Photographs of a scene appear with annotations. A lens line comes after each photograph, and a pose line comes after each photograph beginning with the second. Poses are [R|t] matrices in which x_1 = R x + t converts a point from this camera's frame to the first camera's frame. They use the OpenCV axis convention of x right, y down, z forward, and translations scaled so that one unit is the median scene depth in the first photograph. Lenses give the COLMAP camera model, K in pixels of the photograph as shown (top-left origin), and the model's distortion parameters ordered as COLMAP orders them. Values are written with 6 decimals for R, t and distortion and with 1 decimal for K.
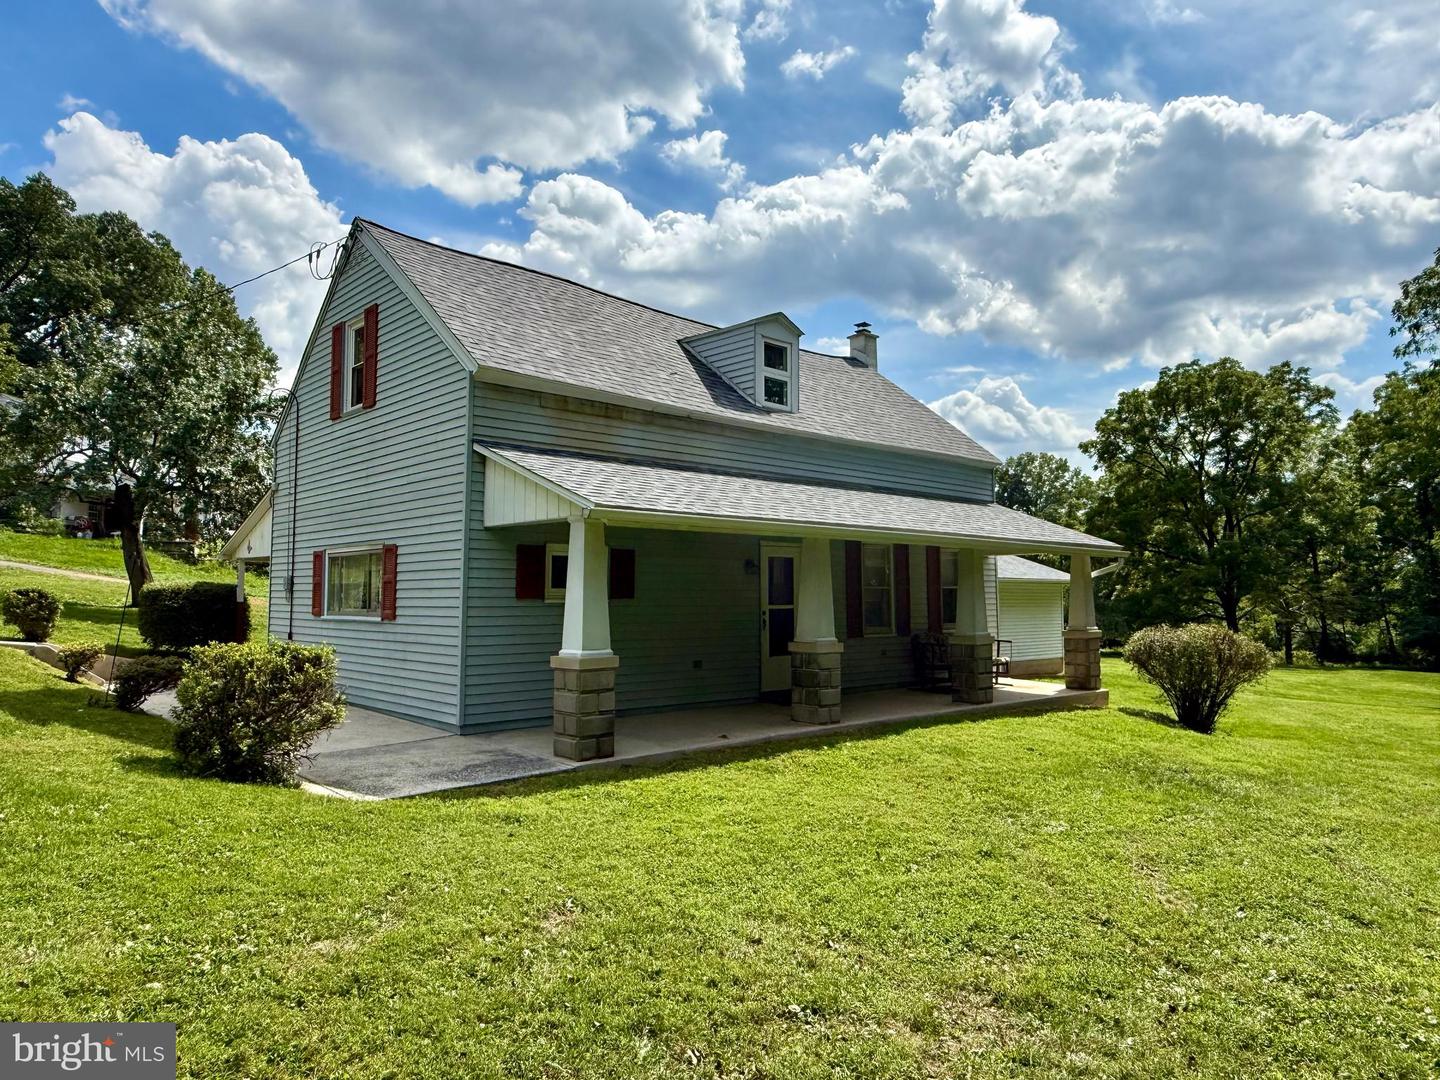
lens RADIAL K [[968.6, 0, 720.0], [0, 968.6, 540.0], [0, 0, 1]] dist [-0.007756, -0.000924]
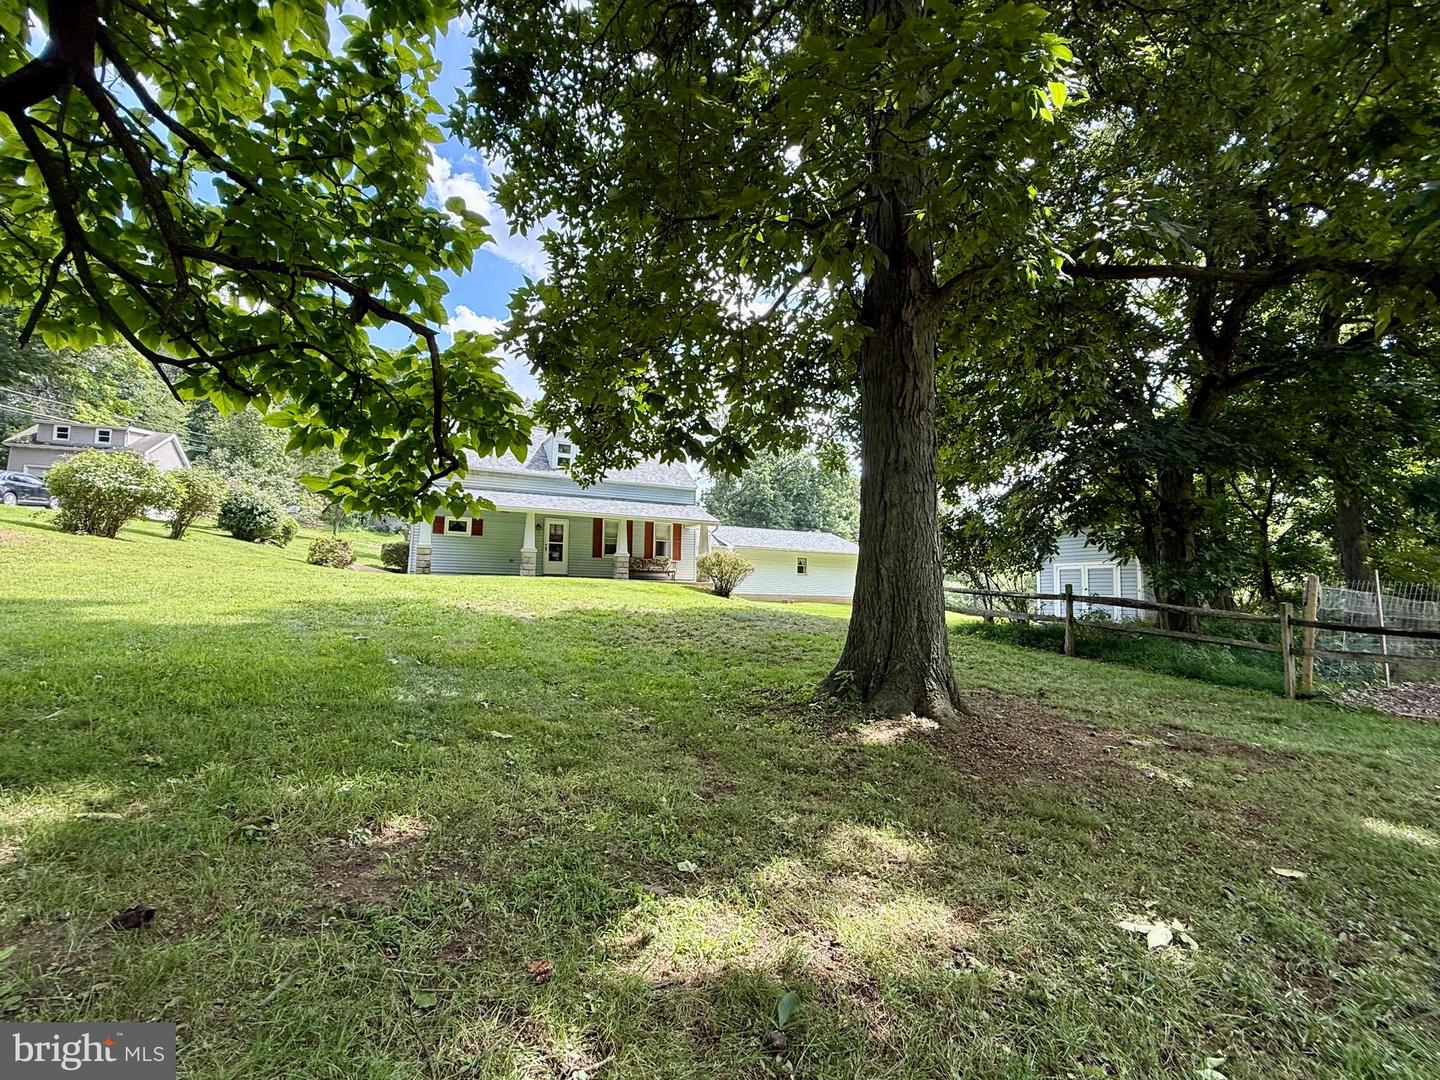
lens RADIAL K [[664.3, 0, 720.0], [0, 664.3, 540.0], [0, 0, 1]] dist [0.002842, 0.000457]
pose [[0.950200, -0.004918, -0.311603, 0.720582], [-0.003549, 0.999640, -0.026600, 0.073168], [0.311622, 0.026381, 0.949840, -0.403008]]
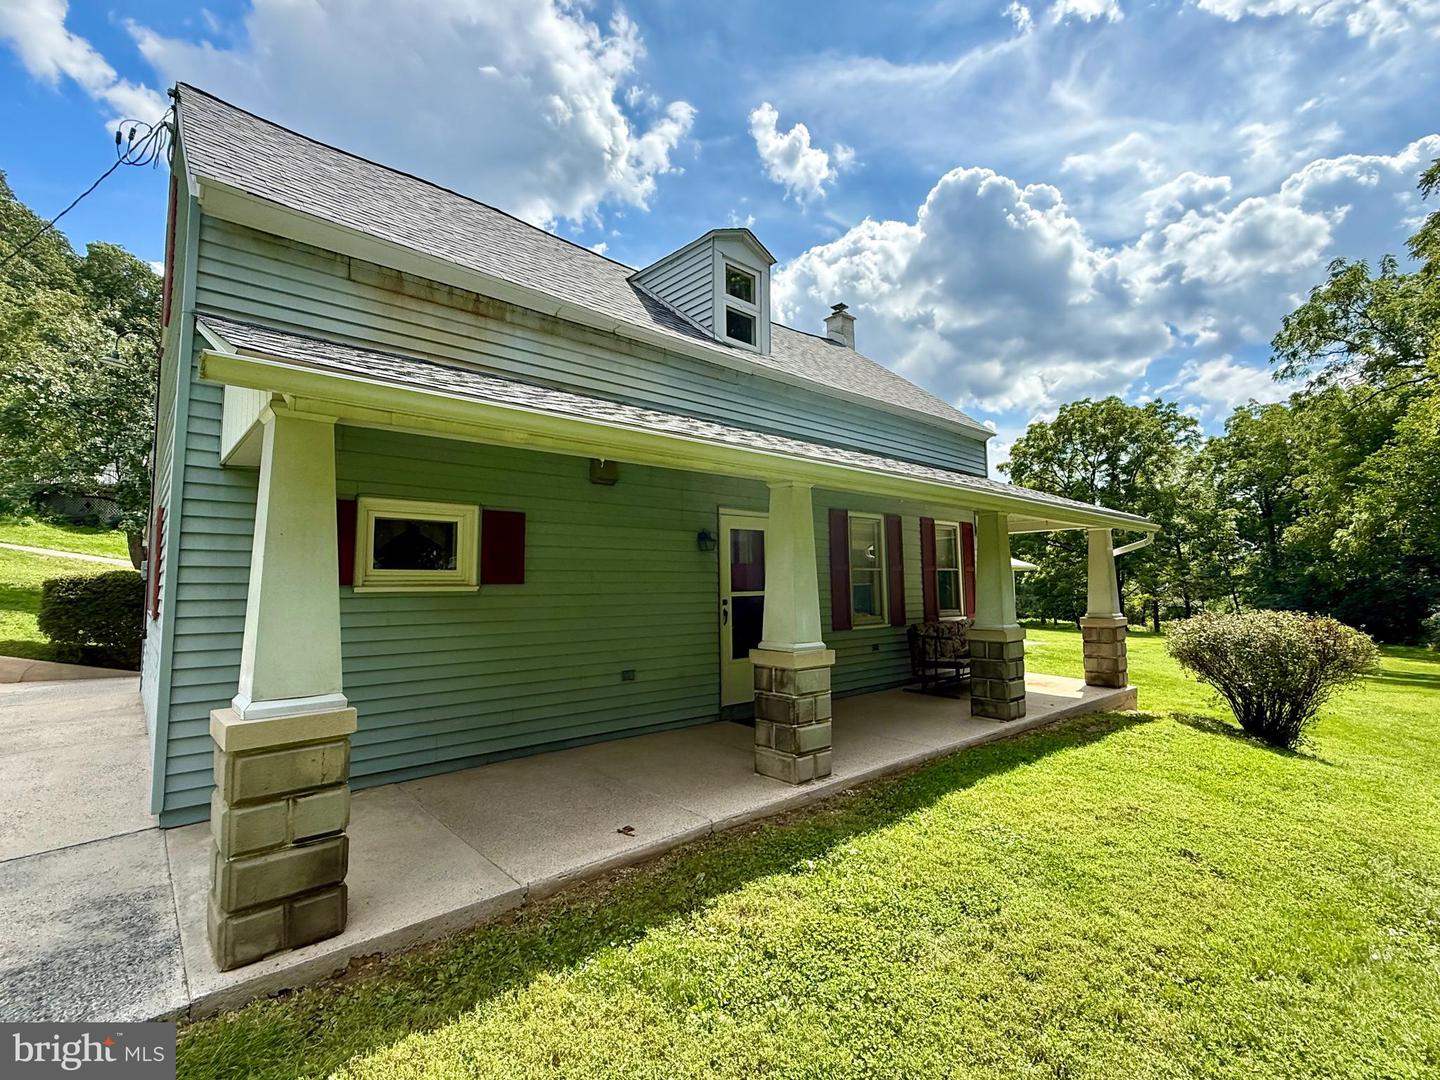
lens RADIAL K [[672.8, 0, 720.0], [0, 672.8, 540.0], [0, 0, 1]] dist [-0.001924, 0.000185]
pose [[0.999840, -0.009495, -0.015145, 0.033267], [0.009392, 0.999933, -0.006835, 0.019987], [0.015209, 0.006691, 0.999862, 0.312557]]
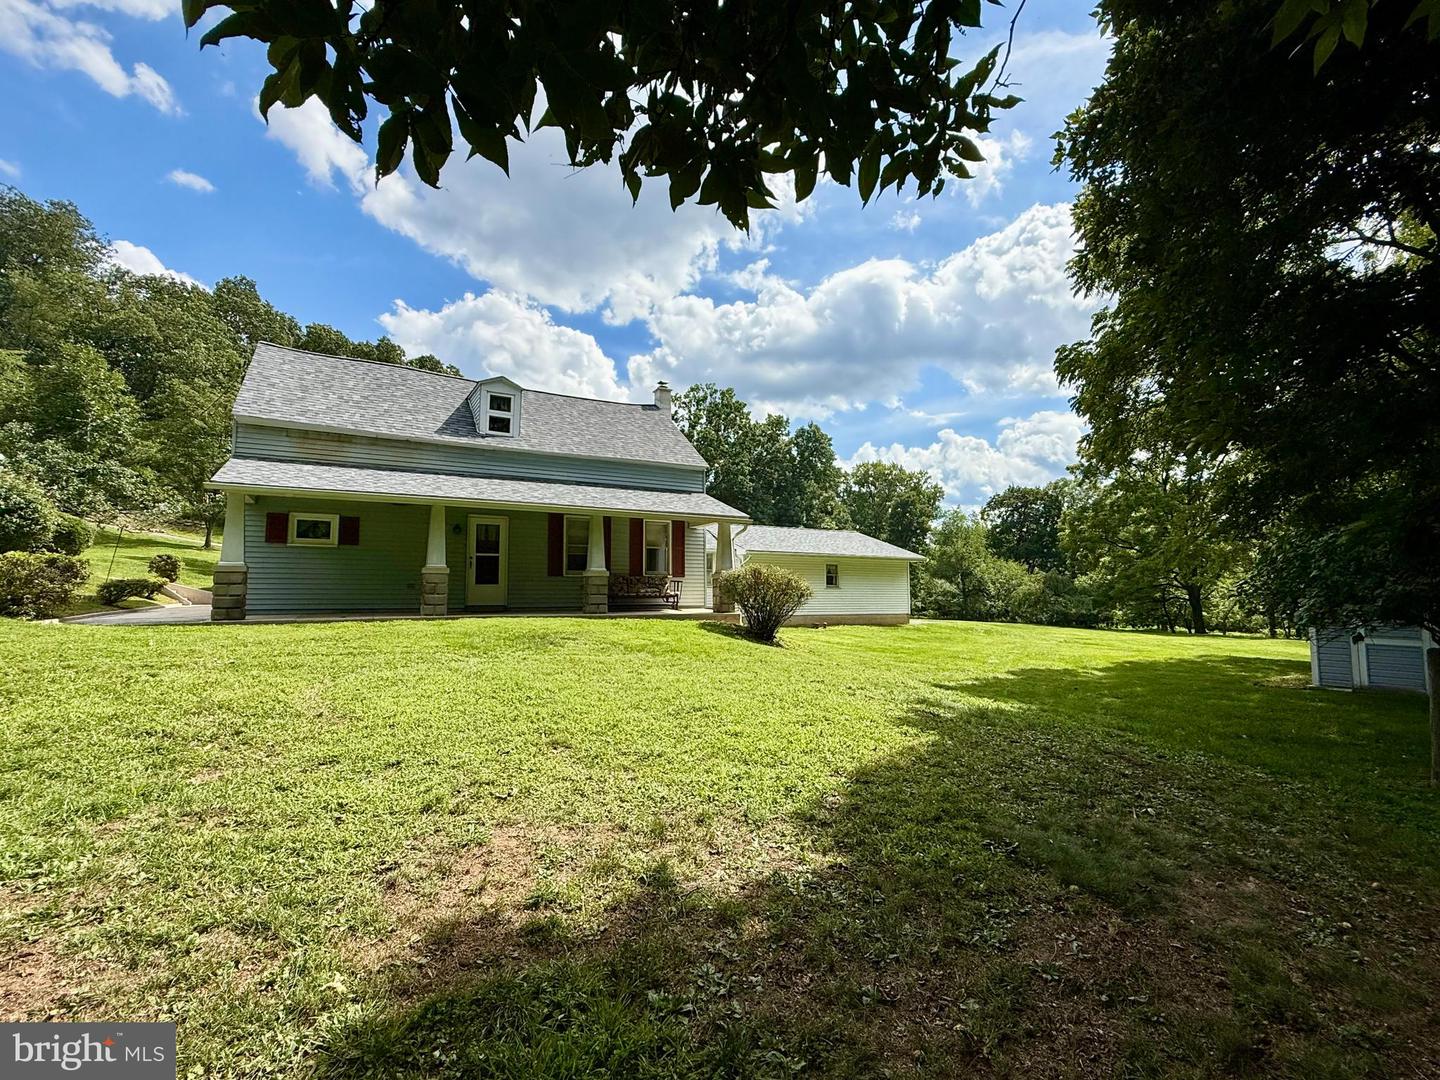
lens RADIAL K [[664.3, 0, 720.0], [0, 664.3, 540.0], [0, 0, 1]] dist [0.002842, 0.000457]
pose [[0.966127, -0.015929, -0.257576, 0.499095], [0.010975, 0.999726, -0.020659, 0.048931], [0.257835, 0.017133, 0.966037, 0.009411]]
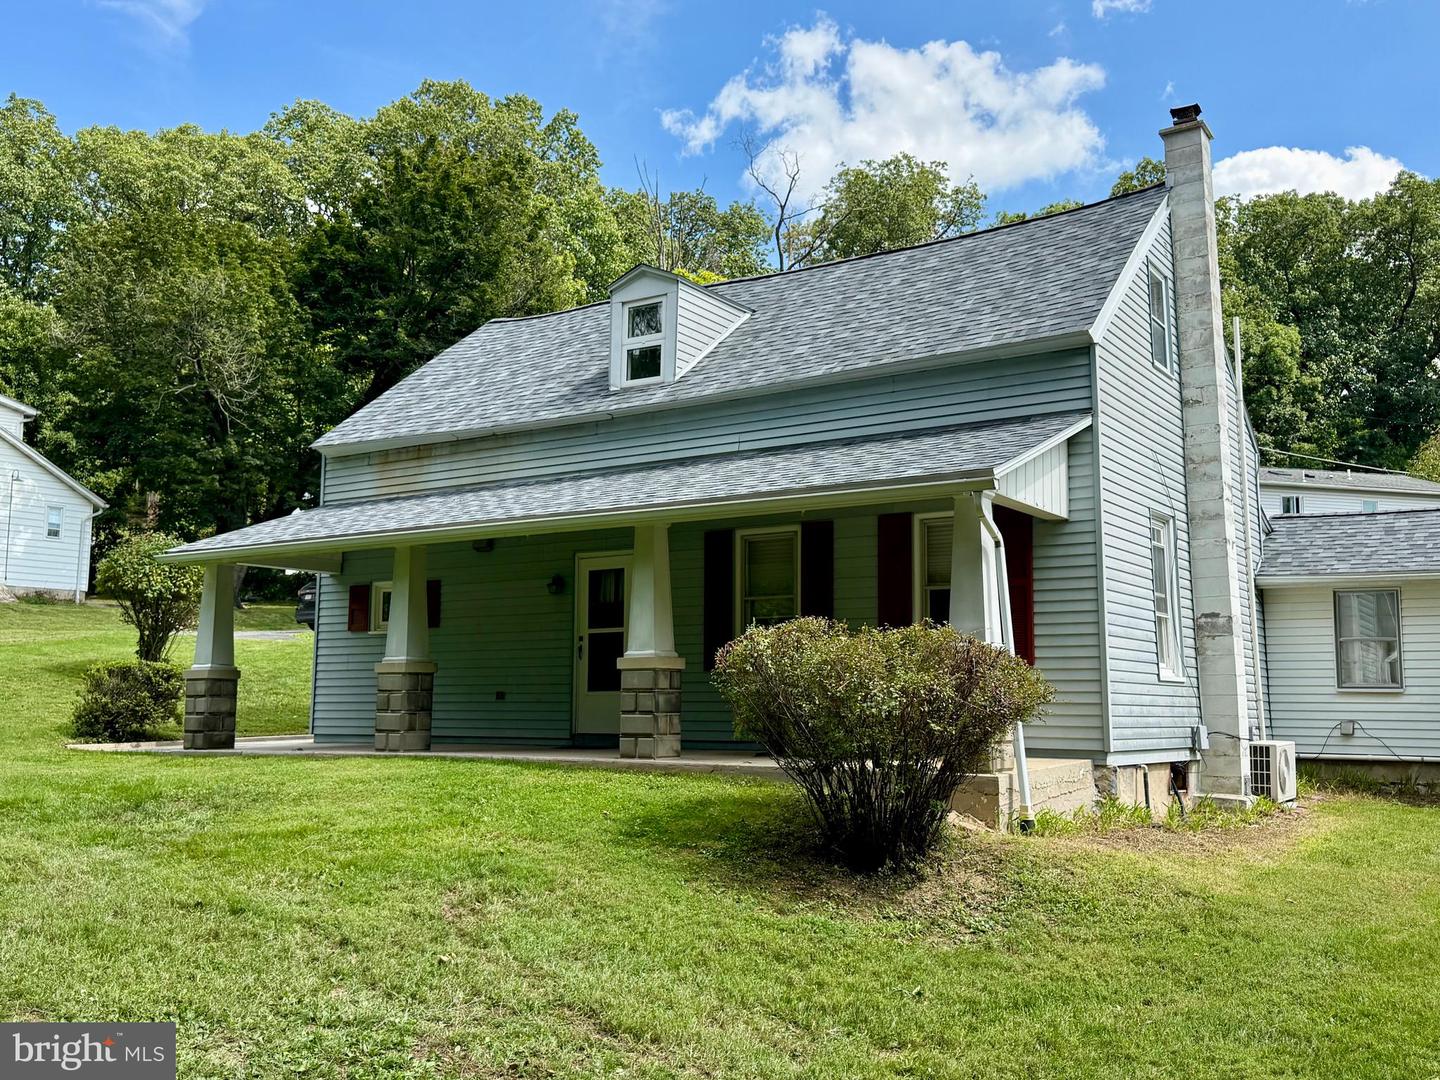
lens RADIAL K [[1334.7, 0, 720.0], [0, 1334.7, 540.0], [0, 0, 1]] dist [0.012419, 0.003405]
pose [[0.234245, -0.121364, -0.964572, 0.794836], [0.057200, 0.992179, -0.110946, 0.083736], [0.970493, -0.029185, 0.239355, 0.562540]]
